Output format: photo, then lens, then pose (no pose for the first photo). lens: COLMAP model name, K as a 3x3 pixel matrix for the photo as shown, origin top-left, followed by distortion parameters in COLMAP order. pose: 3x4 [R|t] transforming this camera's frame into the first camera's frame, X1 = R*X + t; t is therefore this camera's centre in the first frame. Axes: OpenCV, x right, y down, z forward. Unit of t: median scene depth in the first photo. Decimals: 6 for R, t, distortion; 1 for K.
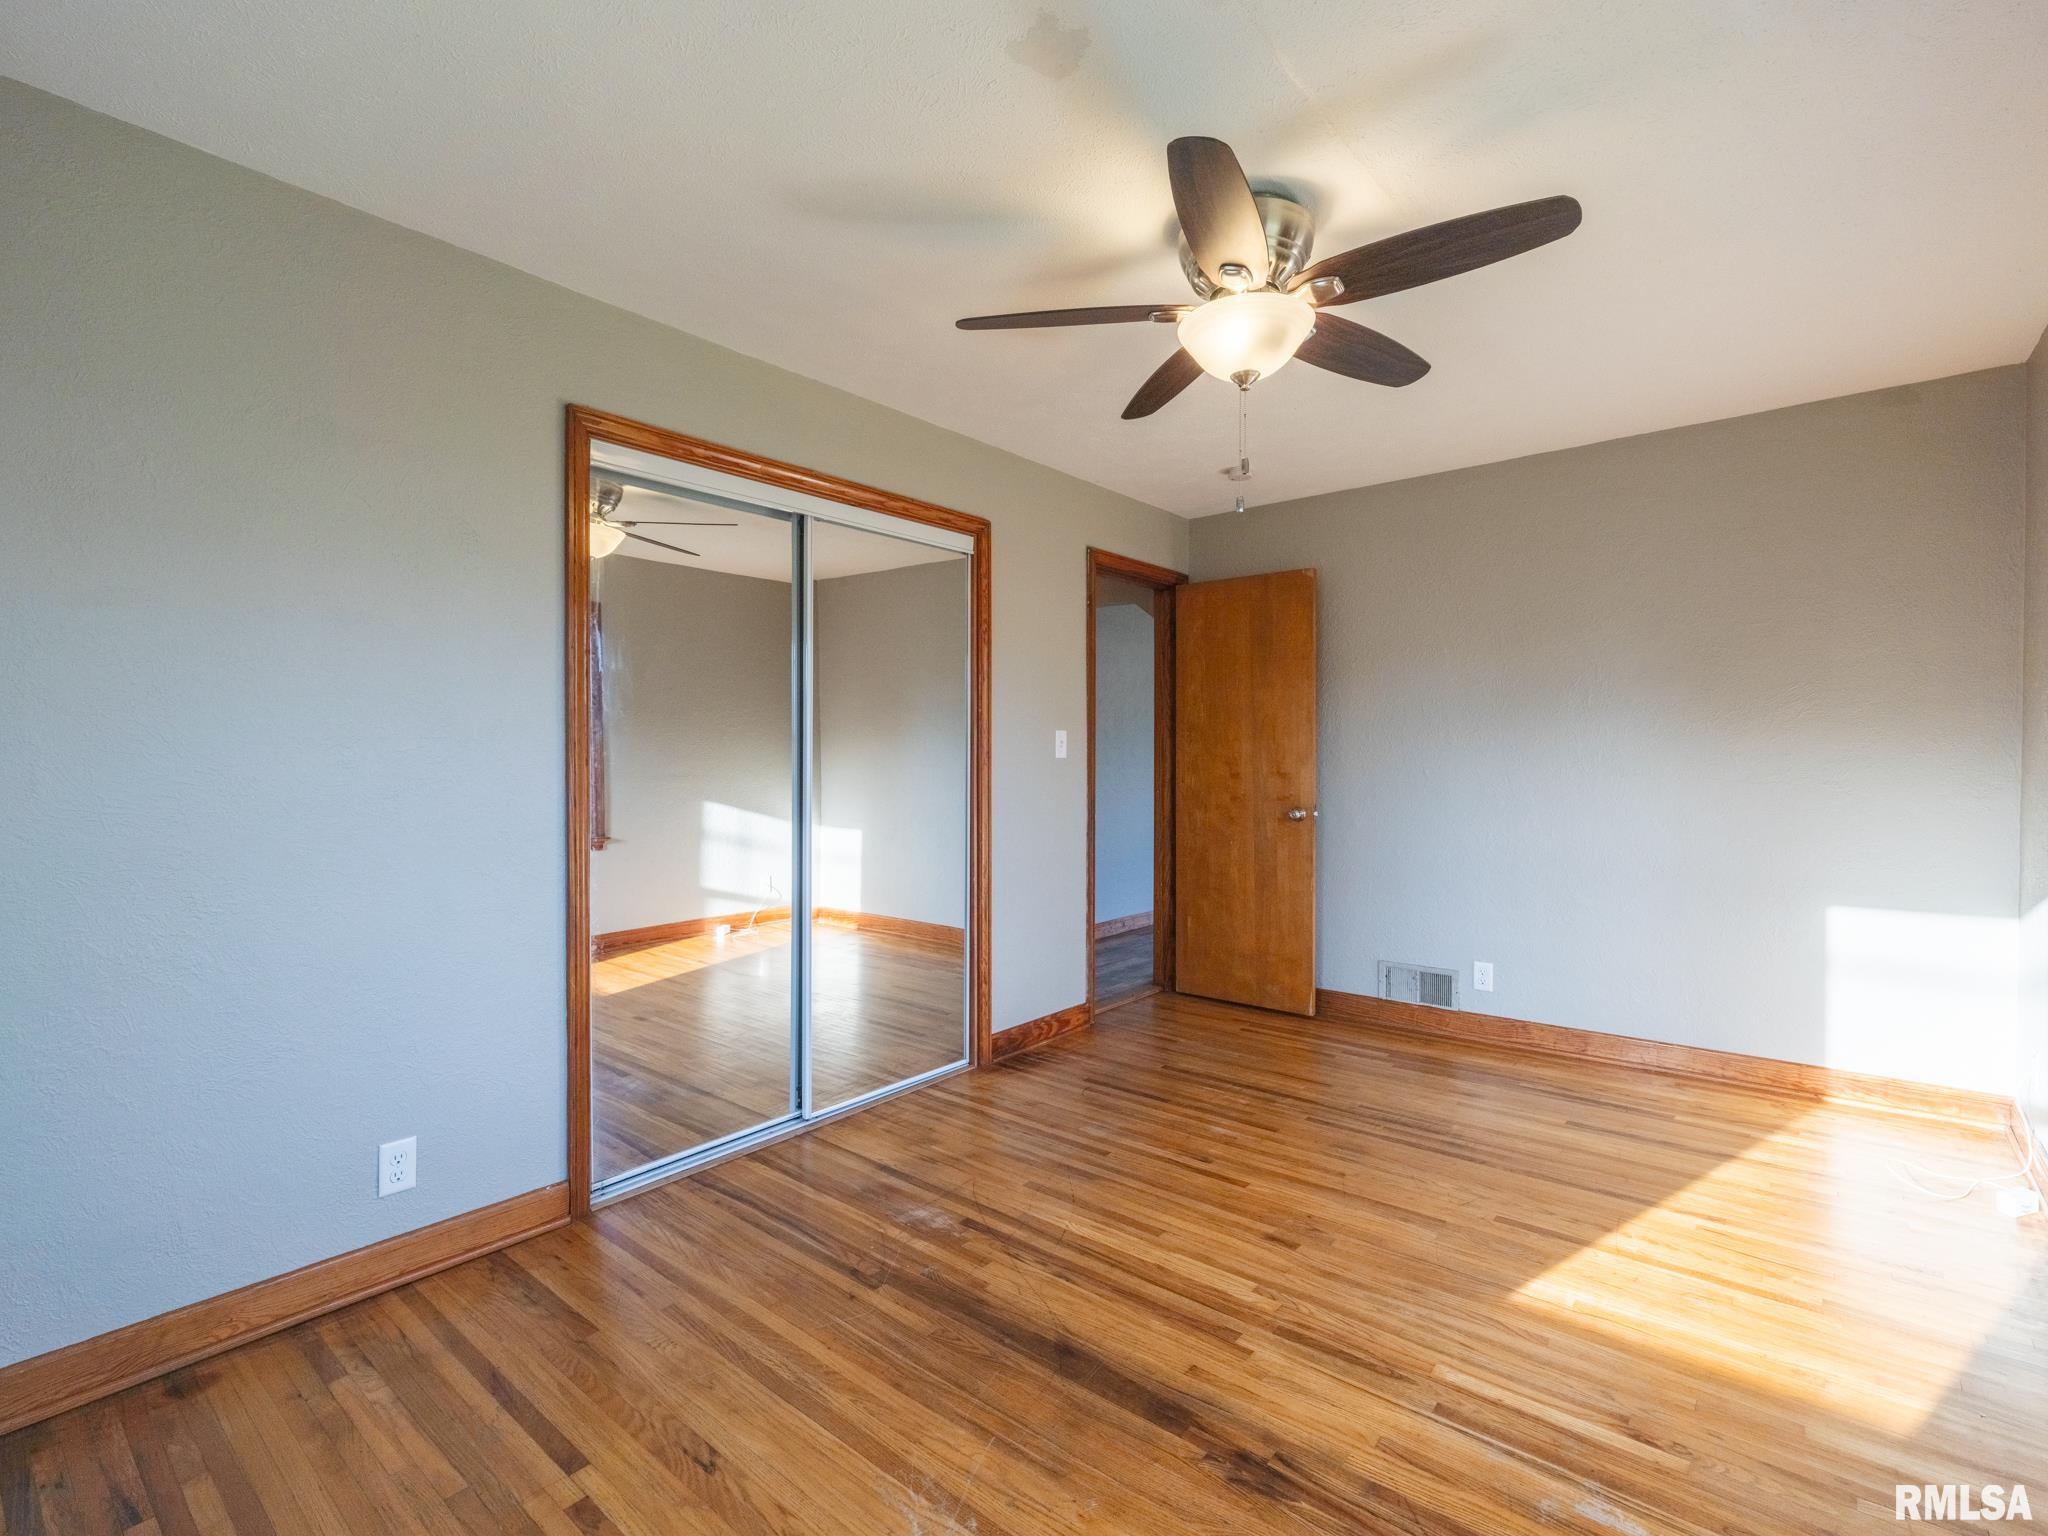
lens RADIAL K [[959.9, 0, 1026.1], [0, 959.9, 760.7], [0, 0, 1]] dist [-0.002992, 0.001941]
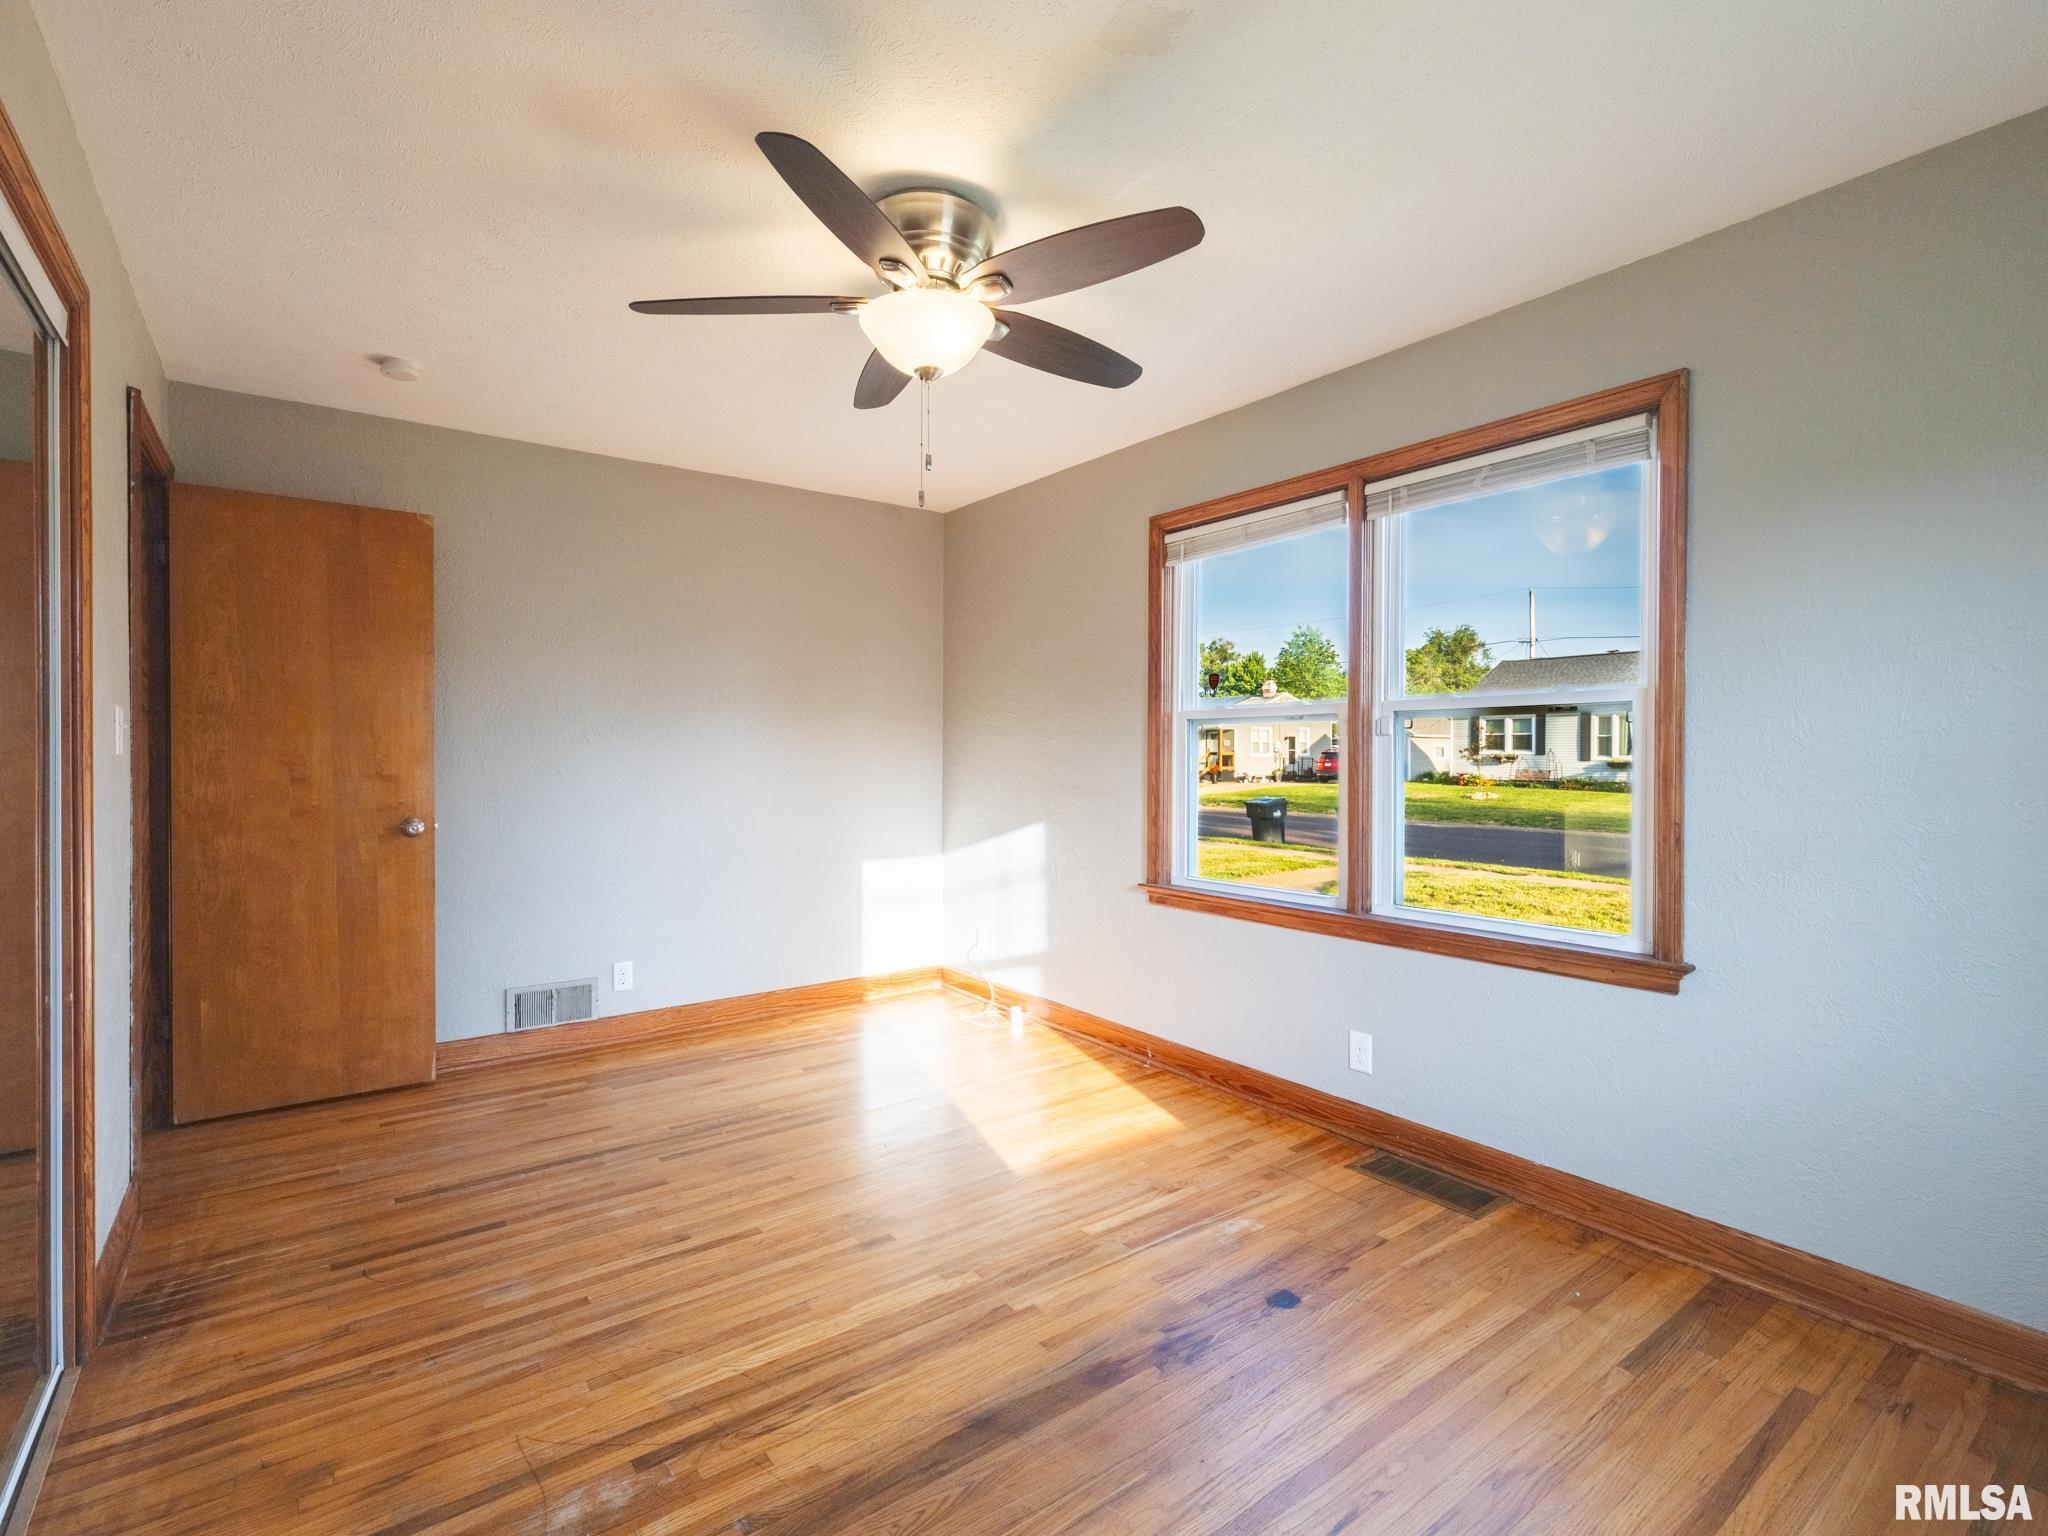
lens RADIAL K [[959.9, 0, 1035.4], [0, 959.9, 761.0], [0, 0, 1]] dist [-0.002992, 0.001941]
pose [[0.228739, -0.006099, 0.973469, -0.475415], [0.003653, 0.999979, 0.005406, -0.000836], [-0.973481, 0.002320, 0.228757, 0.440654]]
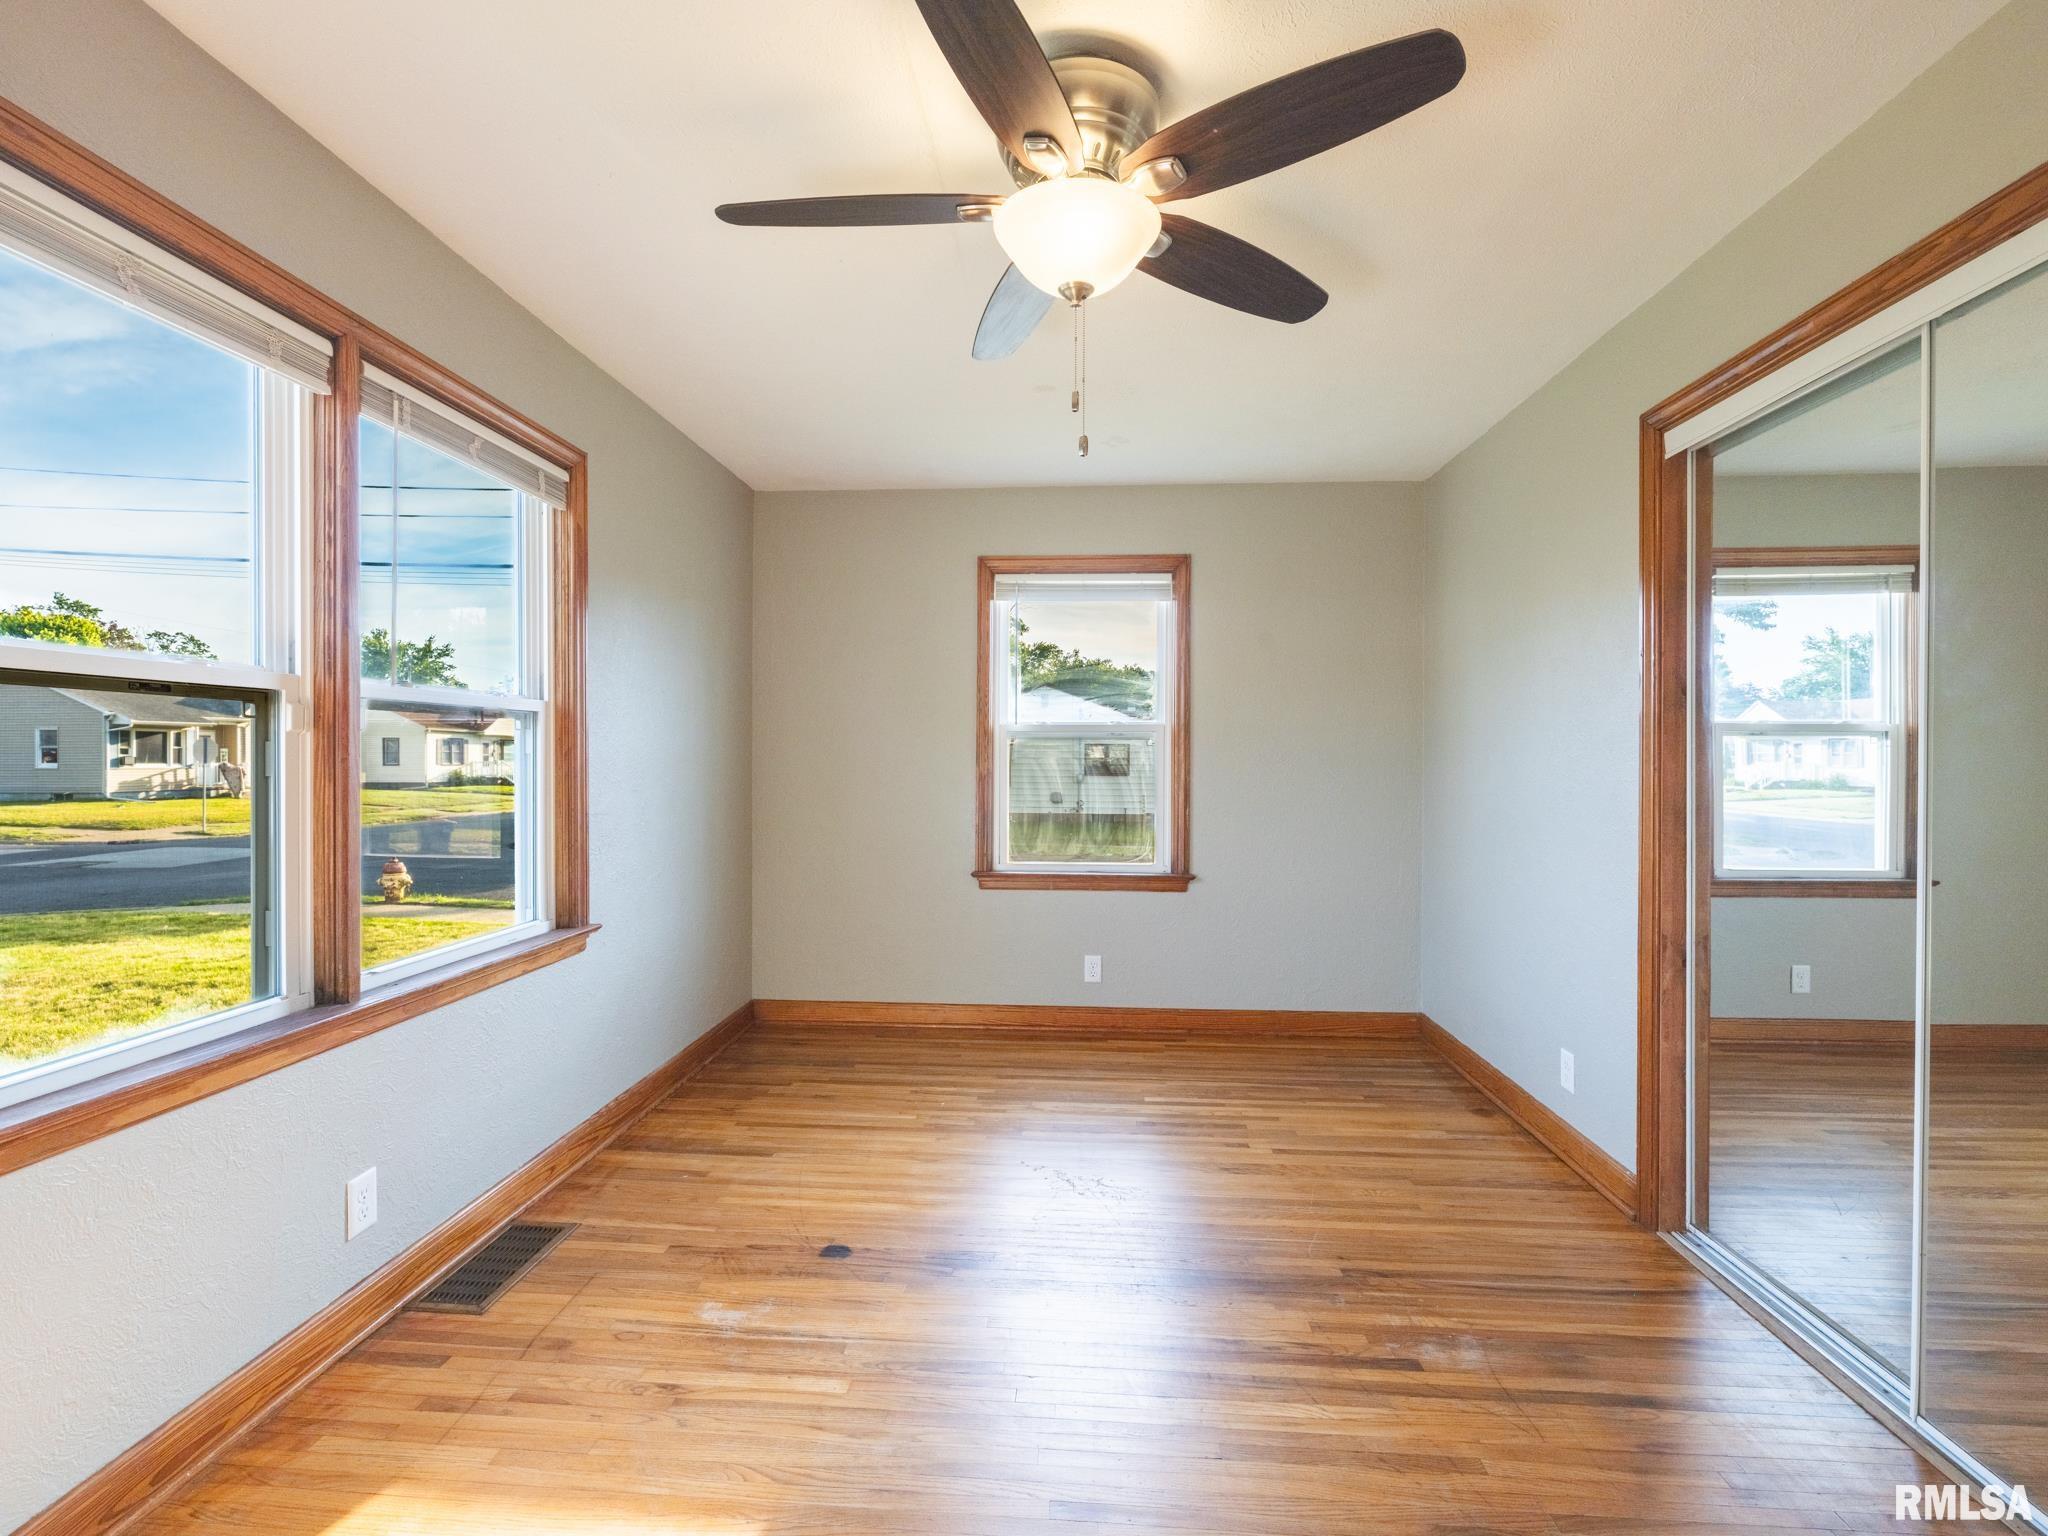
lens RADIAL K [[959.9, 0, 1004.7], [0, 959.9, 763.6], [0, 0, 1]] dist [-0.002992, 0.001941]
pose [[-0.824485, 0.001801, -0.565881, 0.484986], [-0.005528, 0.999922, 0.011237, -0.008696], [0.565857, 0.012393, -0.824410, 1.082481]]
